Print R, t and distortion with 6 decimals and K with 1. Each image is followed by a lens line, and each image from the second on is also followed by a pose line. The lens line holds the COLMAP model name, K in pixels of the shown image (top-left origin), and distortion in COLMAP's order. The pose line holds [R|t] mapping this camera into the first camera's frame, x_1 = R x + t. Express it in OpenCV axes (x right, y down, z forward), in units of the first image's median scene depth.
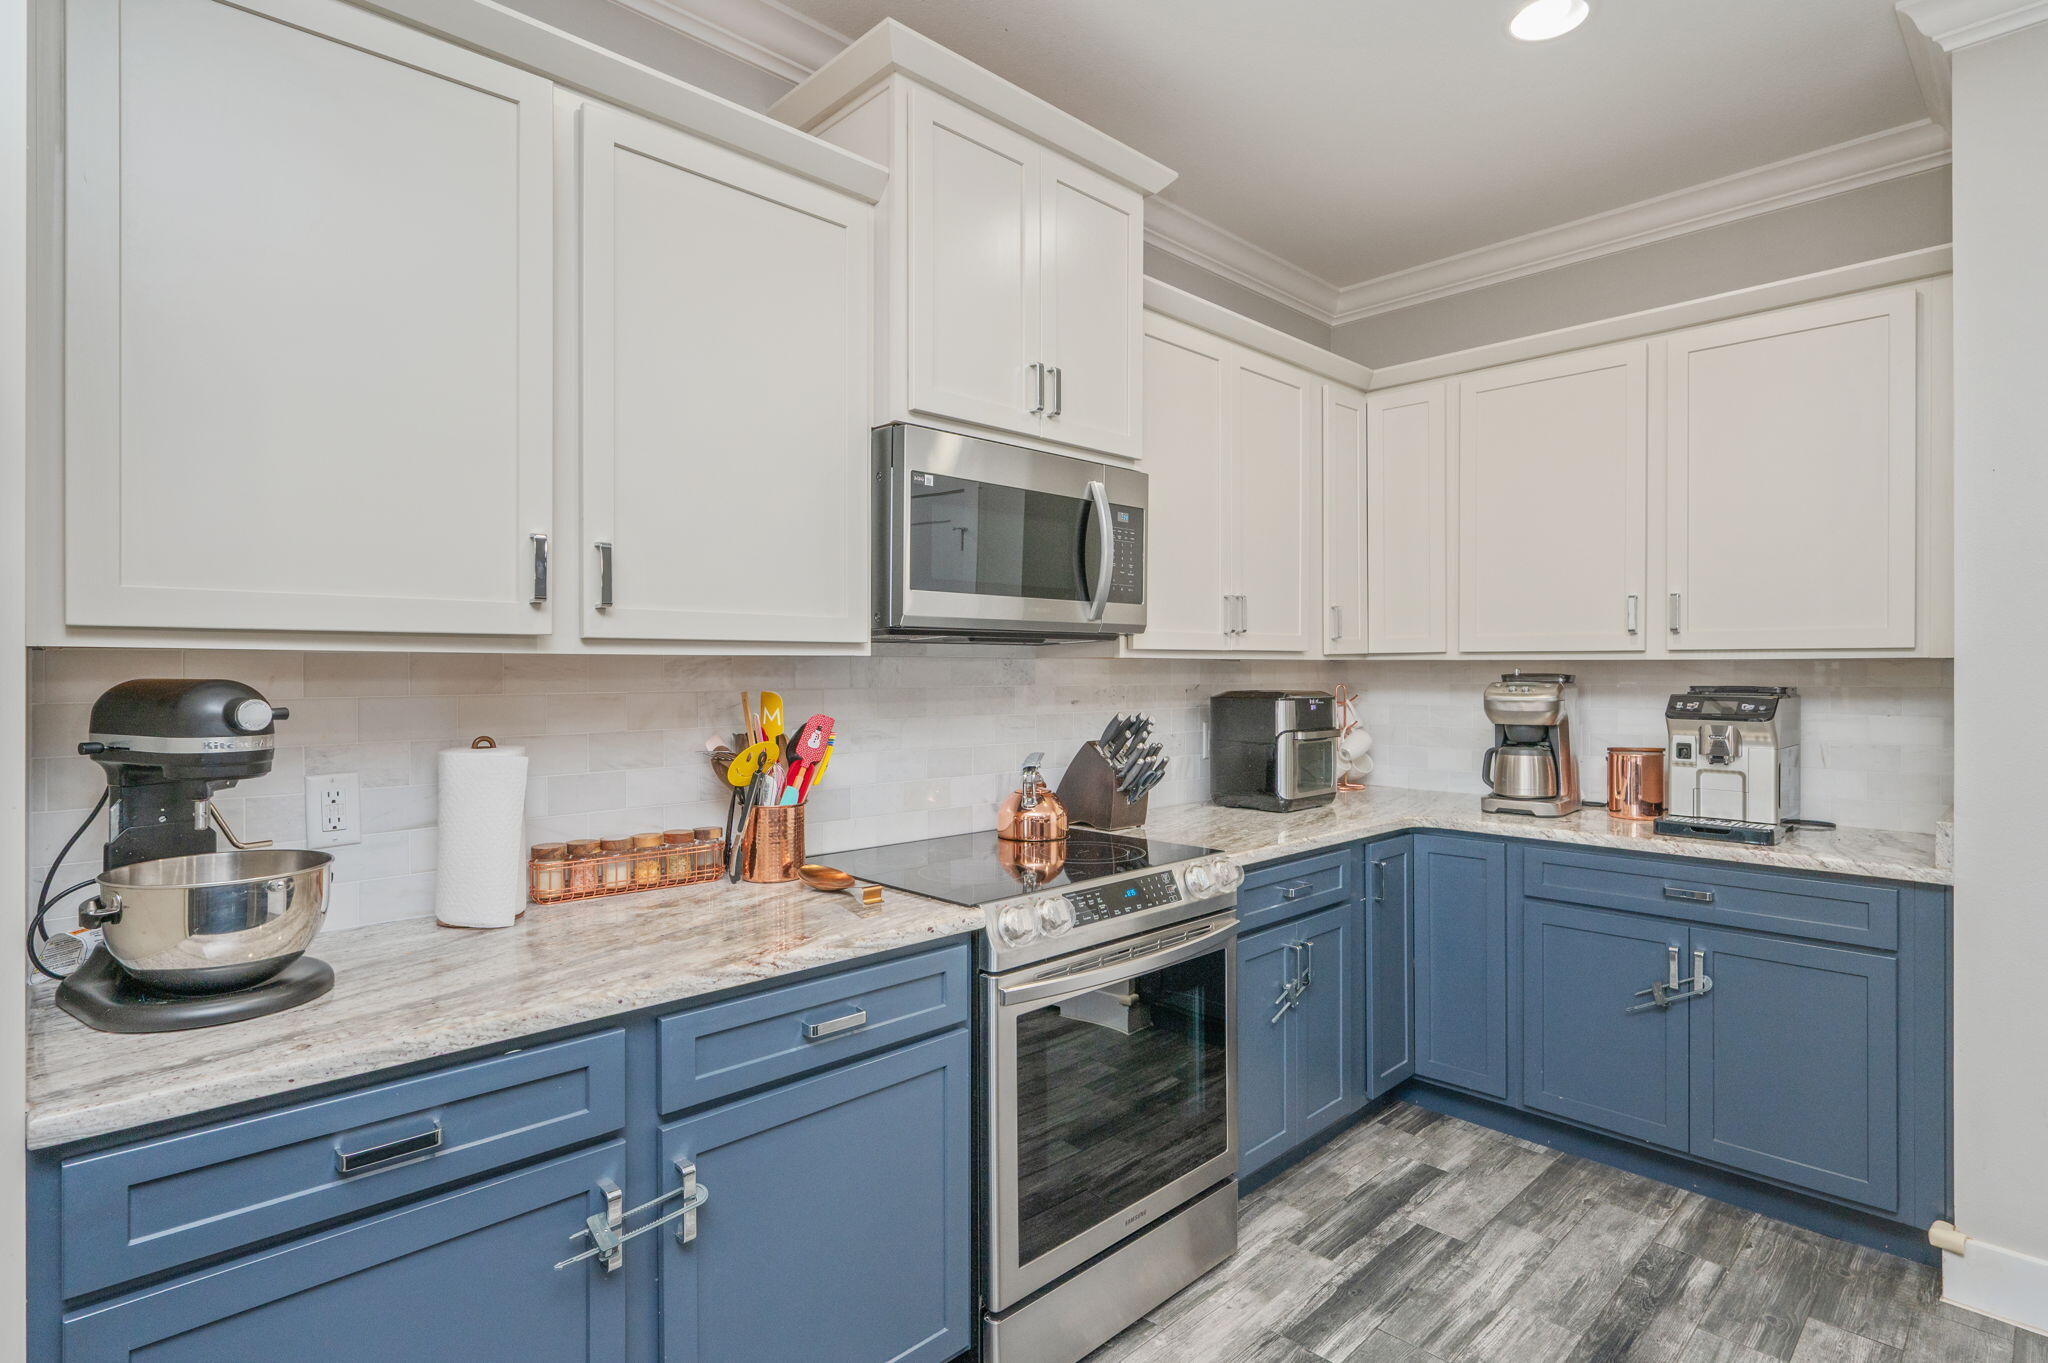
lens RADIAL K [[1025.2, 0, 1004.5], [0, 1025.2, 674.5], [0, 0, 1]] dist [-0.011856, 0.000758]
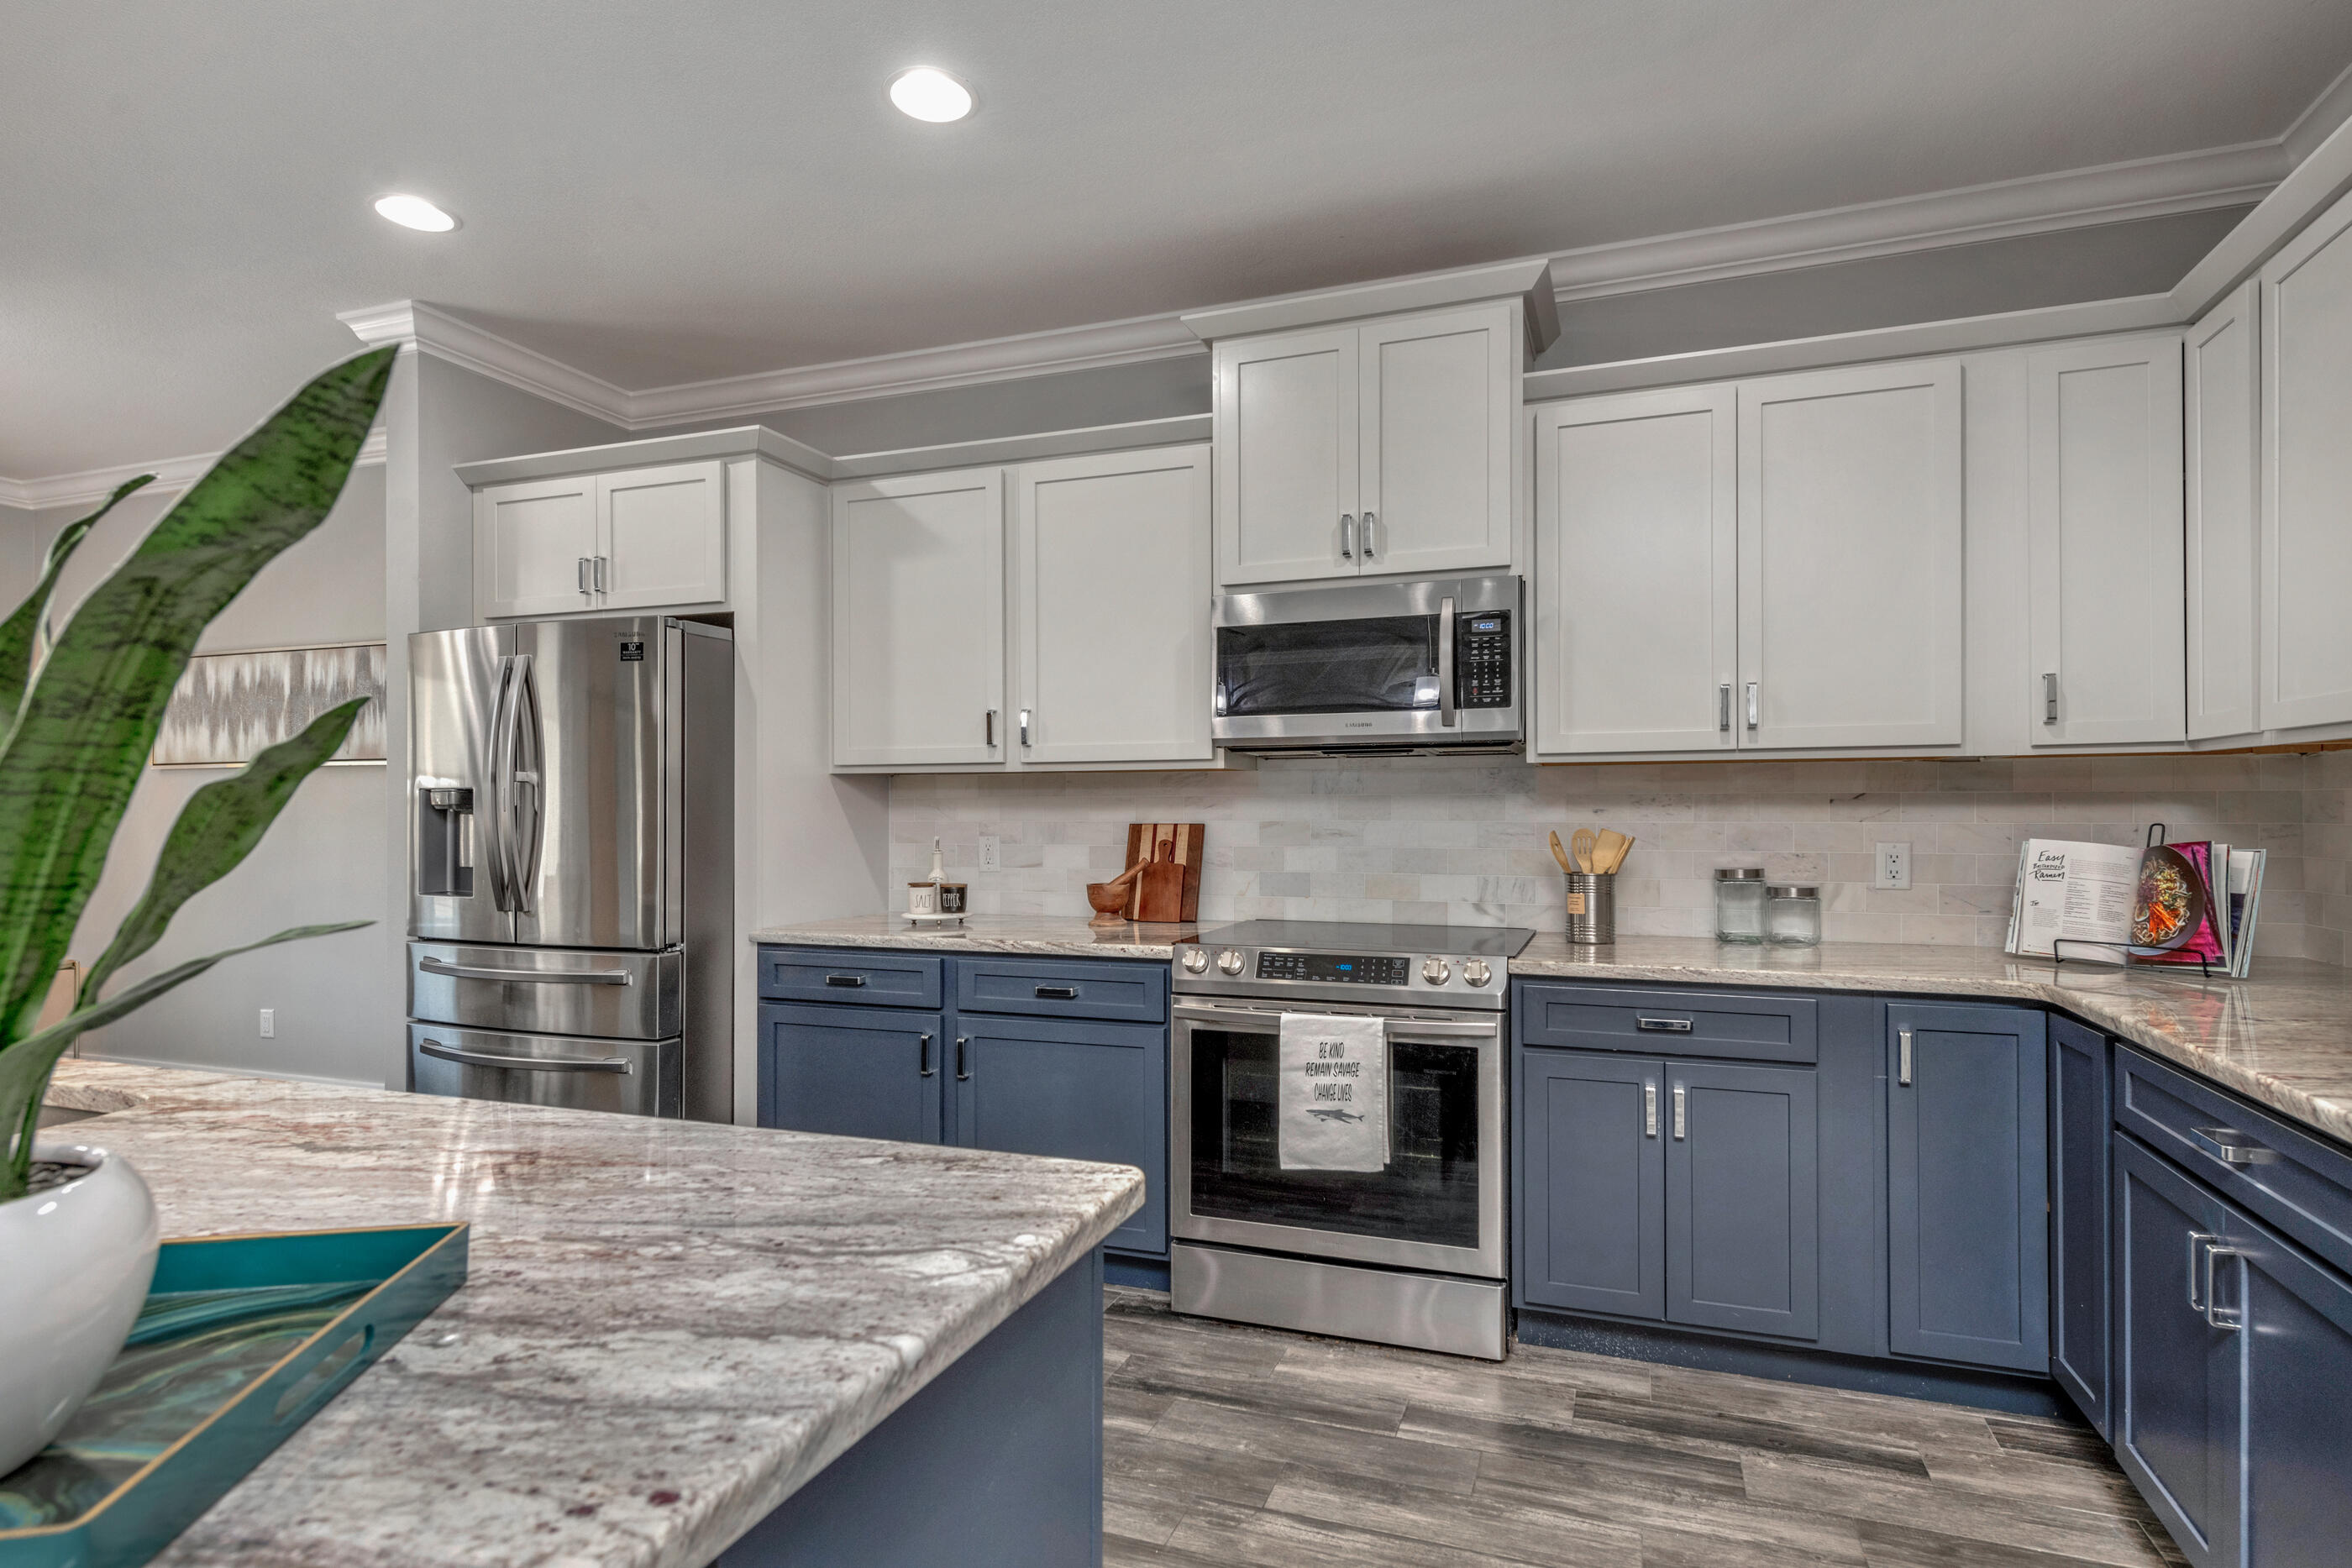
lens RADIAL K [[1076.0, 0, 1186.0], [0, 1076.0, 792.6], [0, 0, 1]] dist [-0.003582, -0.000414]
pose [[0.486335, -0.005357, -0.873756, 0.902628], [0.005144, 0.999981, -0.003268, 0.016132], [0.873757, -0.002906, 0.486353, 0.210625]]
